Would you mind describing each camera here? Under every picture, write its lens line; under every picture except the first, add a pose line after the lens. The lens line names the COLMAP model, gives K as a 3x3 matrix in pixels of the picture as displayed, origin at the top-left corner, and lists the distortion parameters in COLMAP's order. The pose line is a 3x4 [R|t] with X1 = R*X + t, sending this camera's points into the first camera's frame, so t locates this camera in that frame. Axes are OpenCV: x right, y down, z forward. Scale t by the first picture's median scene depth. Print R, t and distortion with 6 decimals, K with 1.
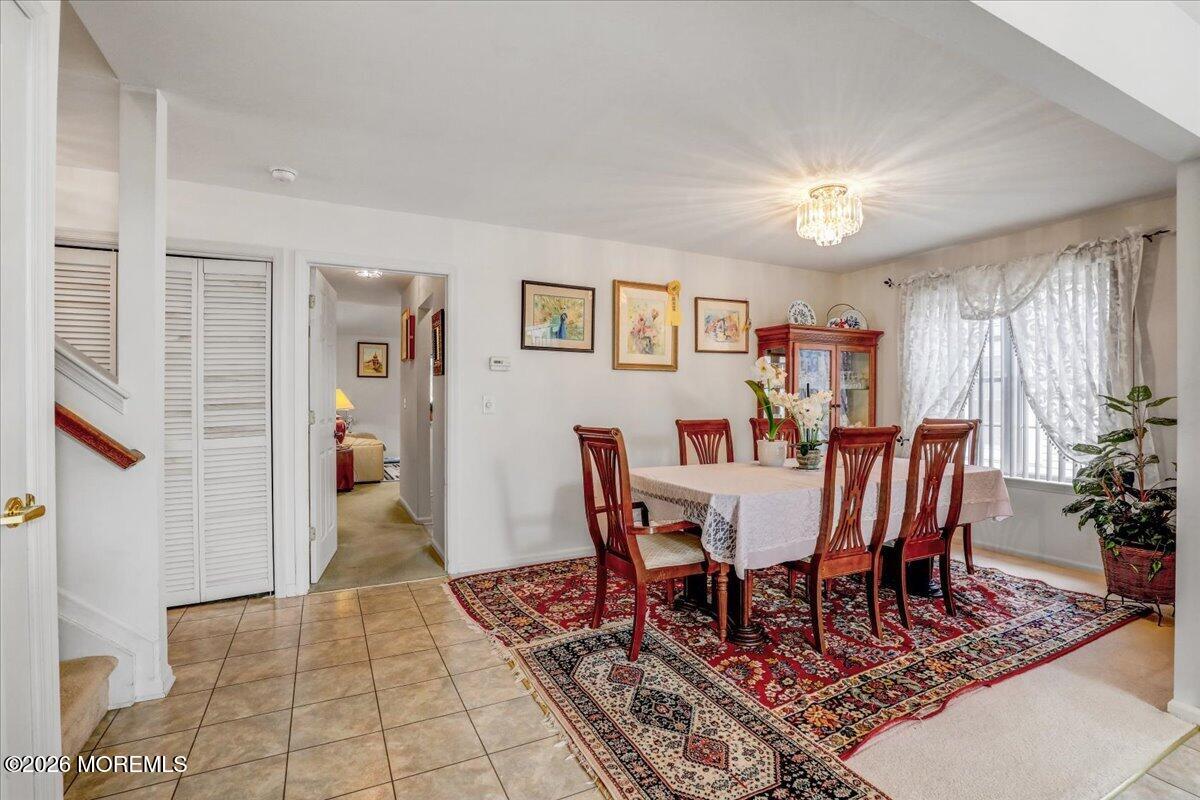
lens RADIAL K [[552.4, 0, 611.6], [0, 552.4, 398.9], [0, 0, 1]] dist [-0.031435, 0.001879]
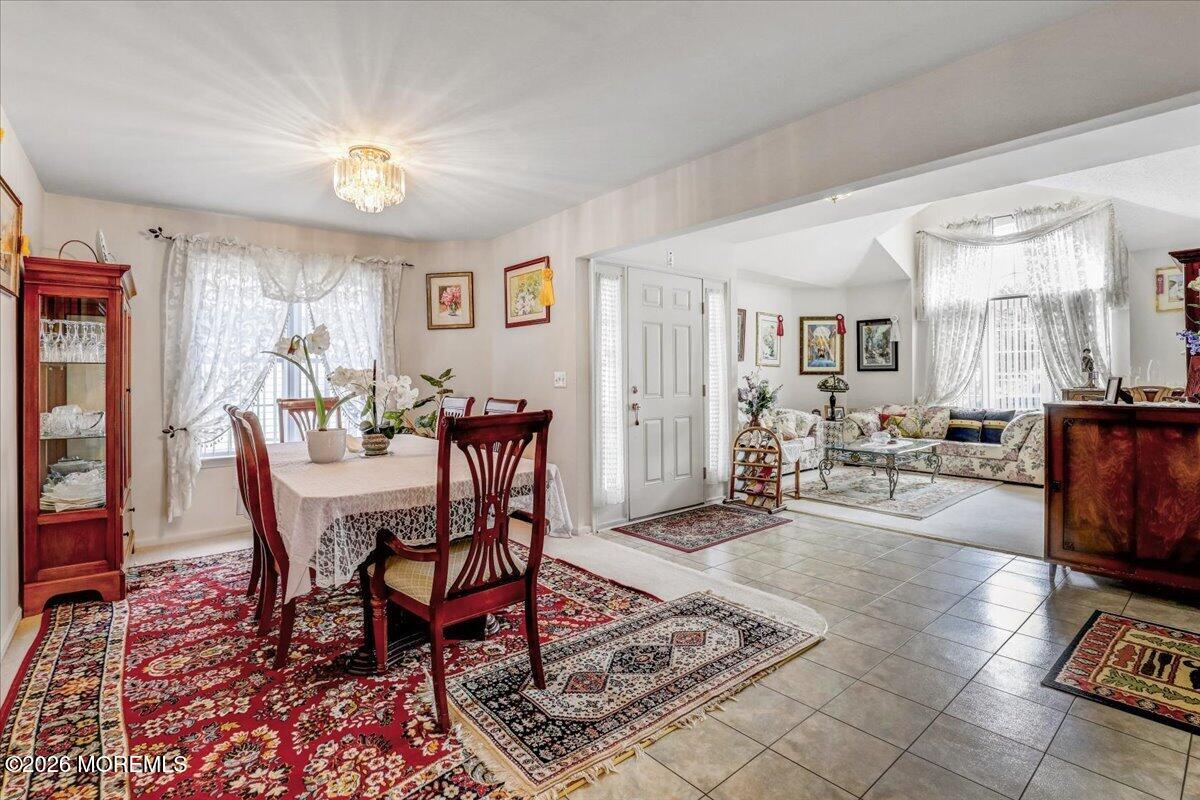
lens RADIAL K [[552.4, 0, 616.8], [0, 552.4, 378.2], [0, 0, 1]] dist [-0.031435, 0.001879]
pose [[-0.218457, 0.000961, 0.975846, -0.640178], [0.010364, 0.999945, 0.001335, 0.004711], [-0.975791, 0.010405, -0.218455, 0.852600]]
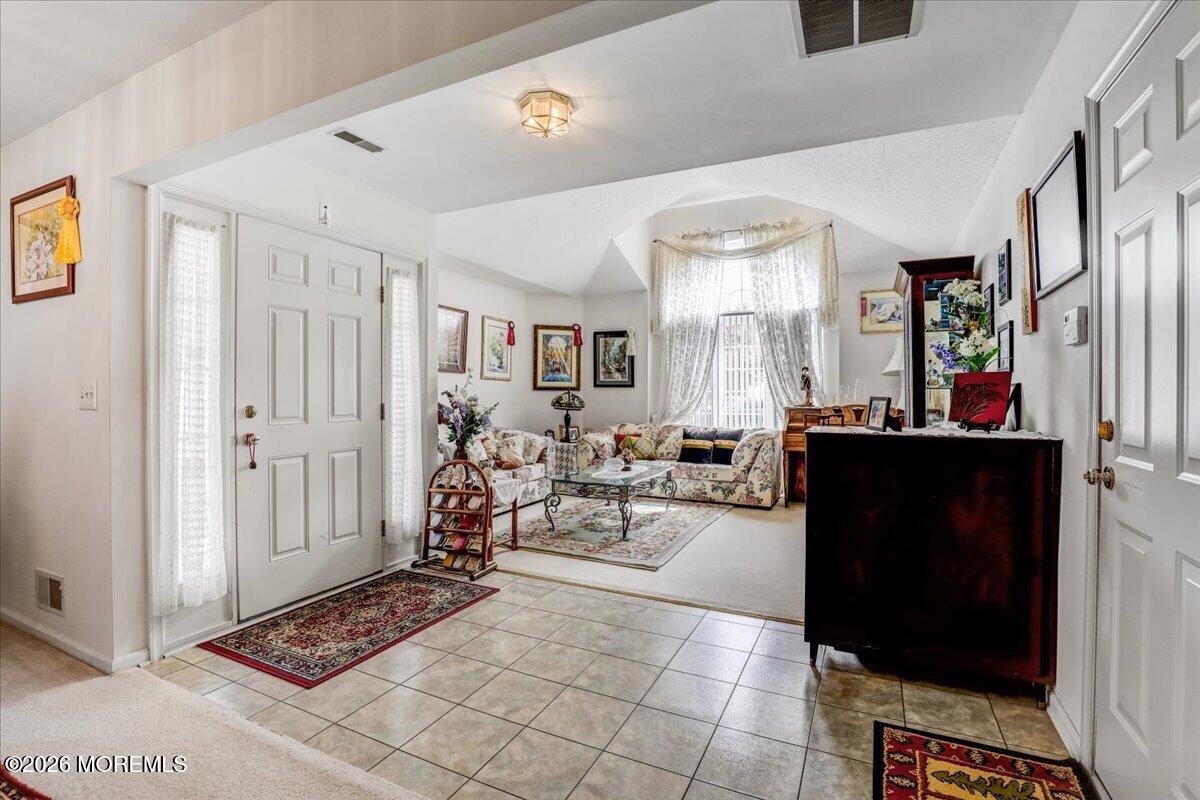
lens RADIAL K [[552.4, 0, 596.2], [0, 552.4, 387.9], [0, 0, 1]] dist [-0.031435, 0.001879]
pose [[-0.581693, 0.004956, 0.813394, -0.301211], [0.001353, 0.999986, -0.005126, 0.003382], [-0.813408, -0.001881, -0.581691, 0.554510]]
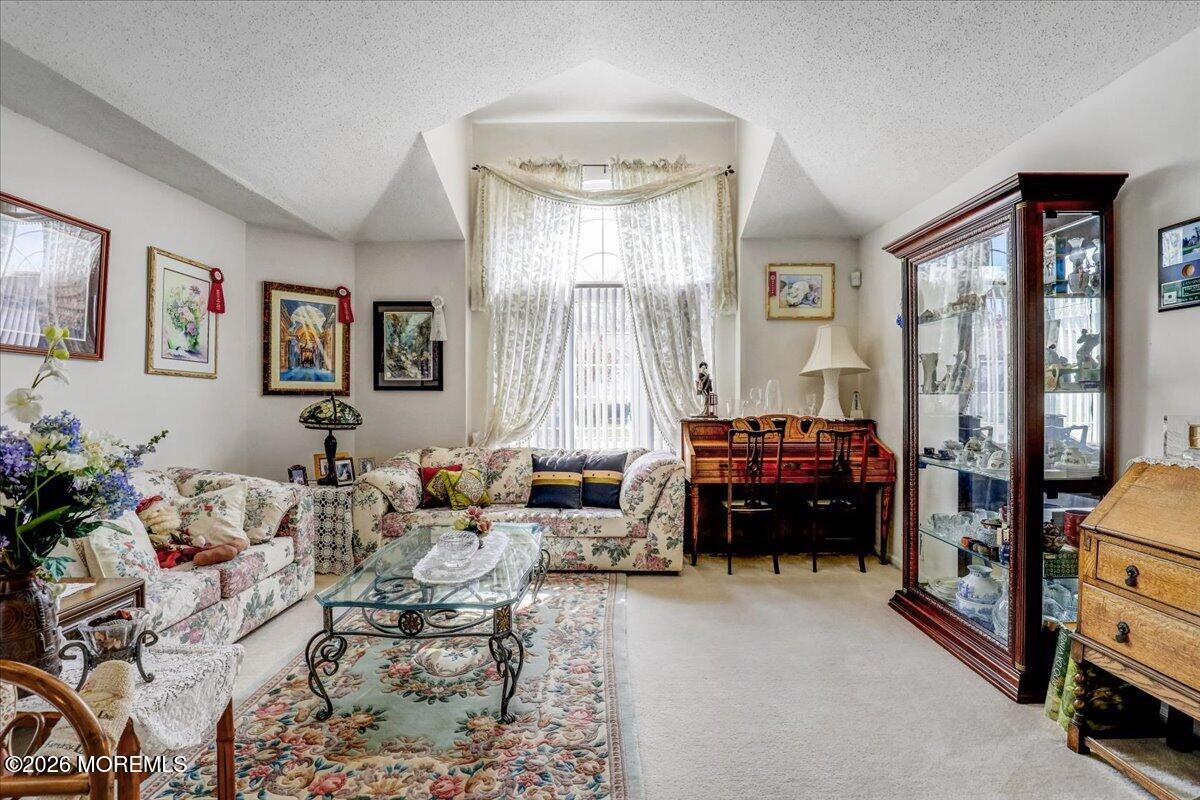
lens RADIAL K [[552.4, 0, 598.8], [0, 552.4, 403.3], [0, 0, 1]] dist [-0.031435, 0.001879]
pose [[-0.876957, -0.004925, 0.480544, 0.404487], [0.002717, 0.999881, 0.015206, 0.001617], [-0.480561, 0.014641, -0.876839, 0.181370]]
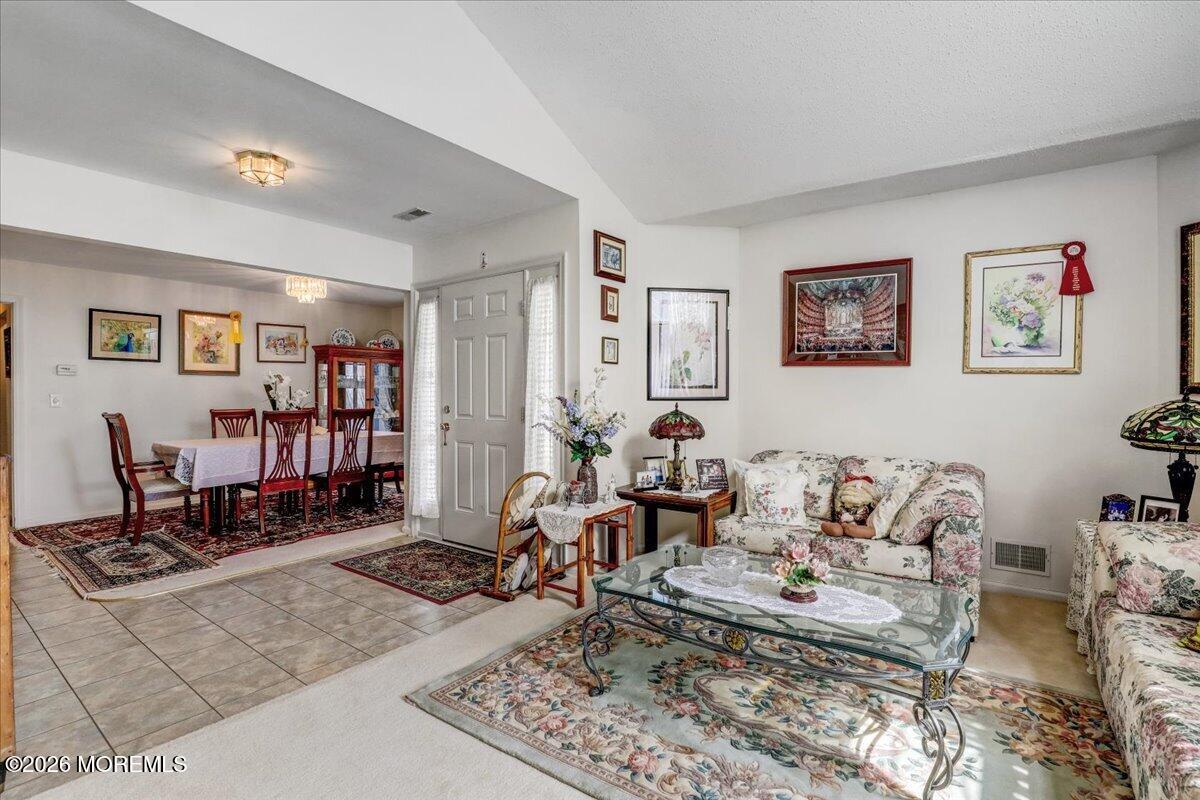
lens RADIAL K [[552.4, 0, 614.1], [0, 552.4, 399.0], [0, 0, 1]] dist [-0.031435, 0.001879]
pose [[0.892927, -0.008831, 0.450116, 0.512696], [0.004173, 0.999927, 0.011339, -0.004514], [-0.450183, -0.008247, 0.892898, -0.980725]]
